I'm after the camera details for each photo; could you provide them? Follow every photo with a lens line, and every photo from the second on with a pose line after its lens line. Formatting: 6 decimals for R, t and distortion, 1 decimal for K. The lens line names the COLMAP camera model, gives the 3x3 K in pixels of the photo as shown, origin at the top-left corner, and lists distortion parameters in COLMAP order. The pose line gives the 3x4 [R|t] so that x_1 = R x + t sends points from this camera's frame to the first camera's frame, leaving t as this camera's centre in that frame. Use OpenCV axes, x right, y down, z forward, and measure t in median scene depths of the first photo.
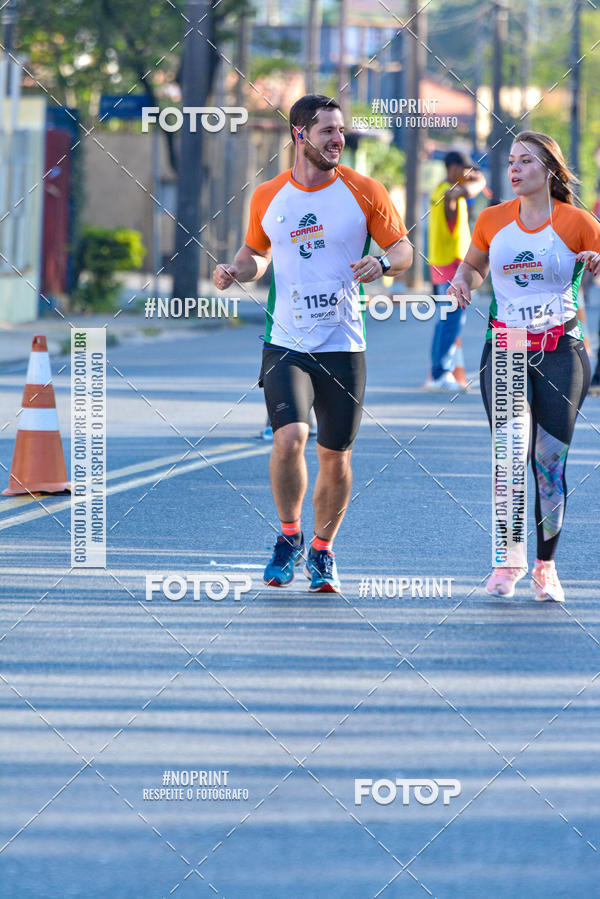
lens RADIAL K [[5956.9, 0, 300.5], [0, 5956.9, 378.8], [0, 0, 1]] dist [-1.674736, -9.101263]
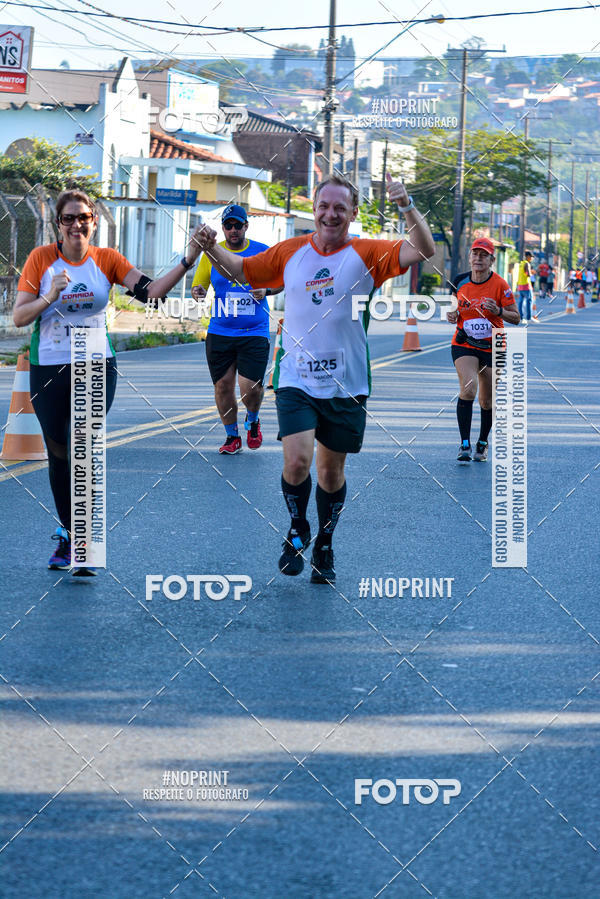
lens RADIAL K [[3654.5, 0, 300.0], [0, 3654.5, 449.5], [0, 0, 1]] dist [0.011452, -1.590509]
pose [[0.999783, 0.016605, -0.012615, -0.080116], [-0.016493, 0.999824, 0.008950, 0.057819], [0.012762, -0.008740, 0.999880, -1.083947]]
